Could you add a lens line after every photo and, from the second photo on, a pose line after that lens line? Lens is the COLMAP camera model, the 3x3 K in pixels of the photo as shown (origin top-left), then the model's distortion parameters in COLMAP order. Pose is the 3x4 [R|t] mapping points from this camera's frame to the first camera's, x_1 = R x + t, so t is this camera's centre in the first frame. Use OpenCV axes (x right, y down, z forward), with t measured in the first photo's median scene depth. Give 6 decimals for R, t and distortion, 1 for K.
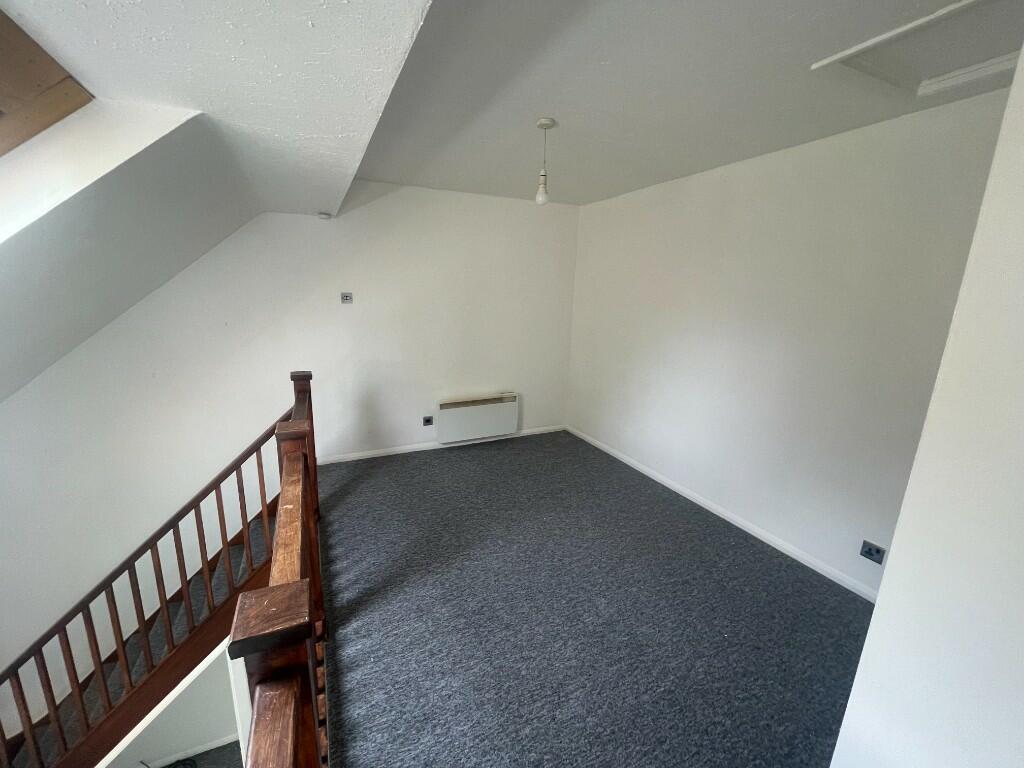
lens RADIAL K [[418.7, 0, 510.9], [0, 418.7, 382.0], [0, 0, 1]] dist [0.000078, 0.001167]
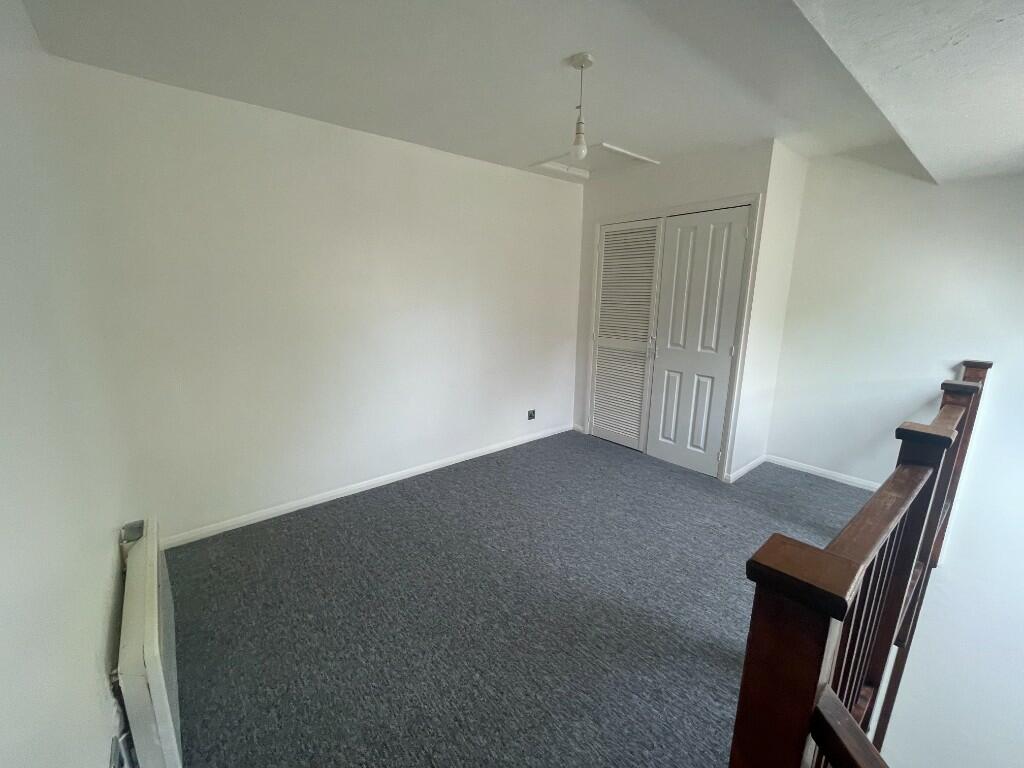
lens RADIAL K [[418.7, 0, 494.0], [0, 418.7, 384.0], [0, 0, 1]] dist [0.000078, 0.001167]
pose [[-0.226440, -0.232364, 0.945903, -0.732768], [0.203685, 0.938360, 0.279271, -0.243172], [-0.952490, 0.255904, -0.165153, 1.303863]]
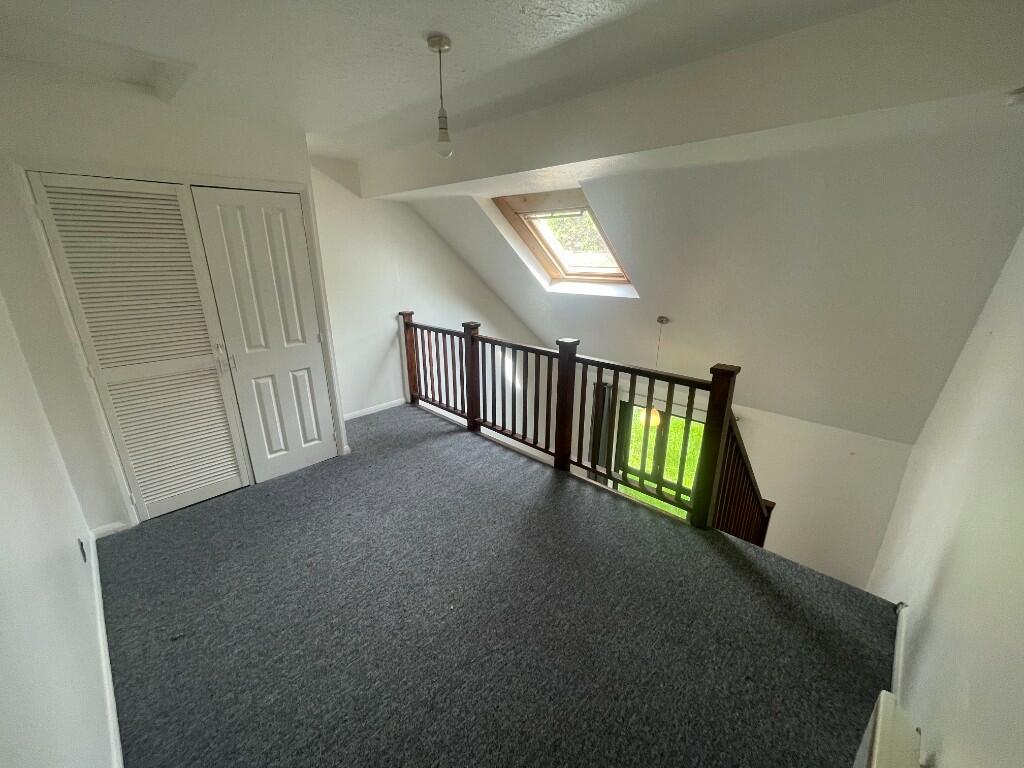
lens RADIAL K [[418.7, 0, 510.1], [0, 418.7, 385.4], [0, 0, 1]] dist [0.000078, 0.001167]
pose [[-0.936270, 0.091777, -0.339081, 0.234957], [-0.092588, 0.866662, 0.490229, -0.409165], [0.338861, 0.490381, -0.802932, 1.718877]]
